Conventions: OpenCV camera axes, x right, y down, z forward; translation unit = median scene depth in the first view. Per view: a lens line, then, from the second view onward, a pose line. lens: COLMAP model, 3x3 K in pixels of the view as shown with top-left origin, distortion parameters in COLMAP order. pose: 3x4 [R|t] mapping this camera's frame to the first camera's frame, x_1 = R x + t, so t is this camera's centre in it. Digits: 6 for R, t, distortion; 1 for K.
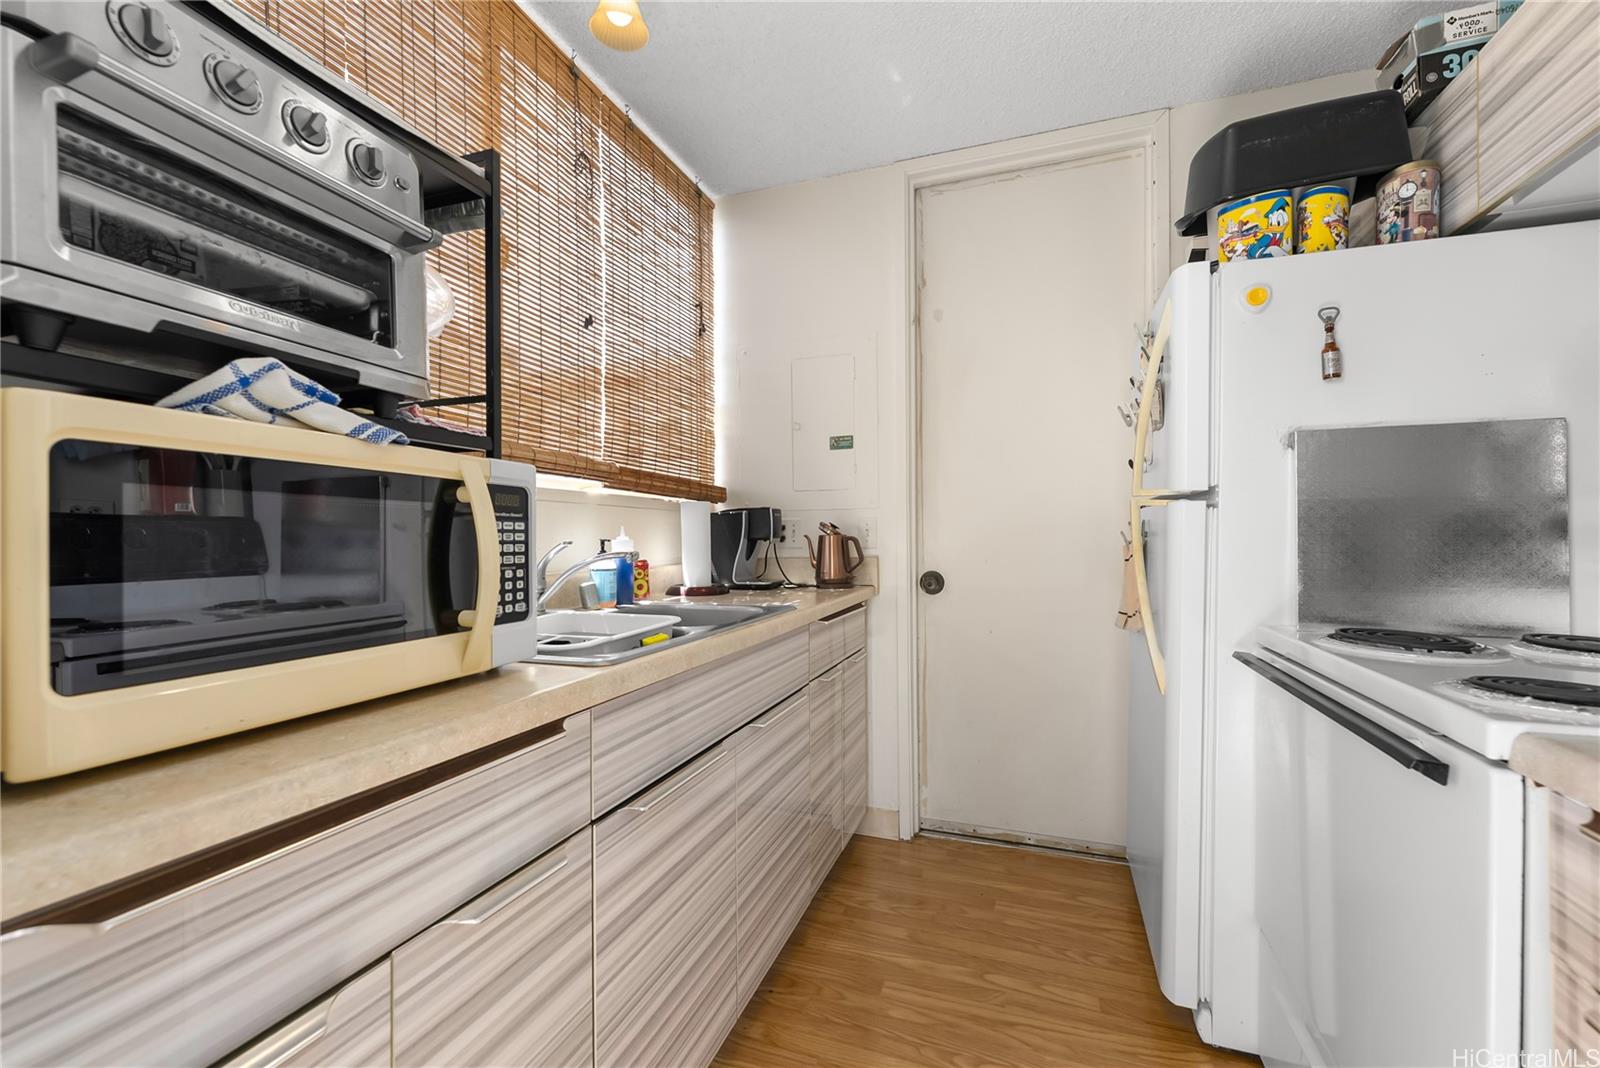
lens RADIAL K [[651.0, 0, 838.1], [0, 651.0, 538.2], [0, 0, 1]] dist [-0.001432, -0.000229]
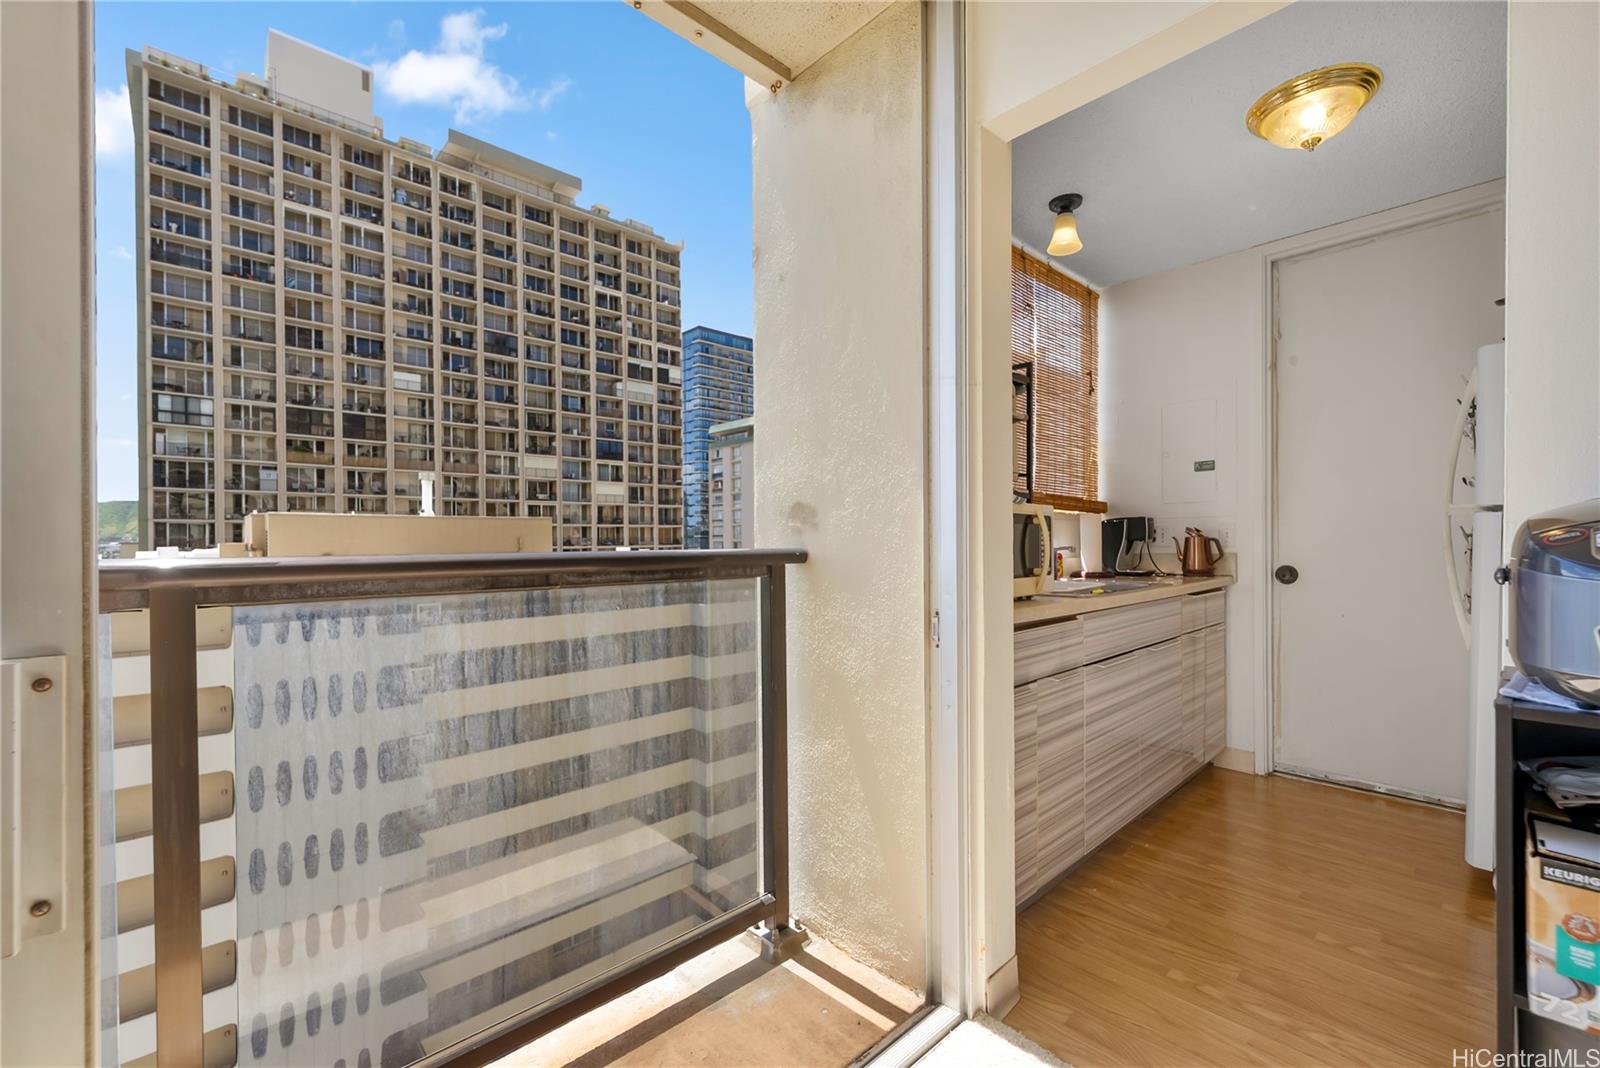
lens RADIAL K [[672.6, 0, 837.9], [0, 672.6, 545.7], [0, 0, 1]] dist [0.000687, -0.000274]
pose [[0.886177, 0.004425, -0.463326, -0.021014], [-0.000776, 0.999967, 0.008066, 0.002794], [0.463347, -0.006788, 0.886151, -0.557571]]
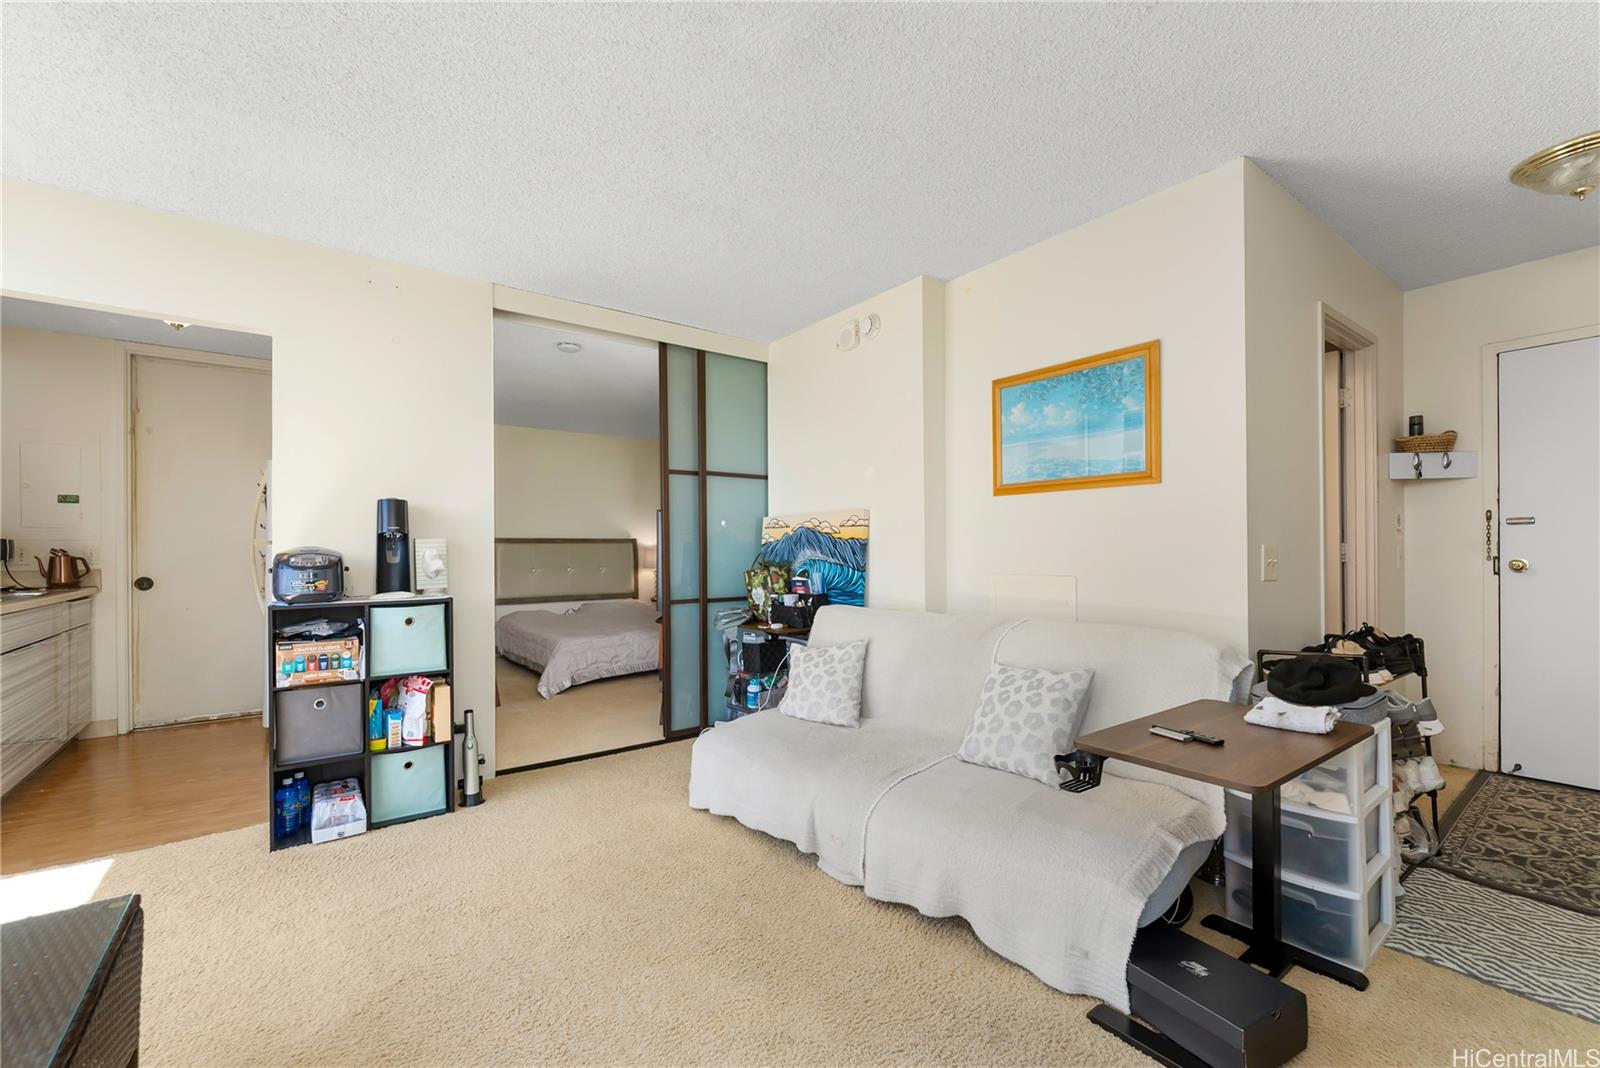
lens RADIAL K [[653.4, 0, 759.3], [0, 653.4, 548.4], [0, 0, 1]] dist [-0.000186, 0.000009]
pose [[0.608914, 0.003521, 0.793228, -0.243136], [0.004484, 0.999959, -0.007881, -0.004391], [-0.793224, 0.008356, 0.608873, -1.387816]]
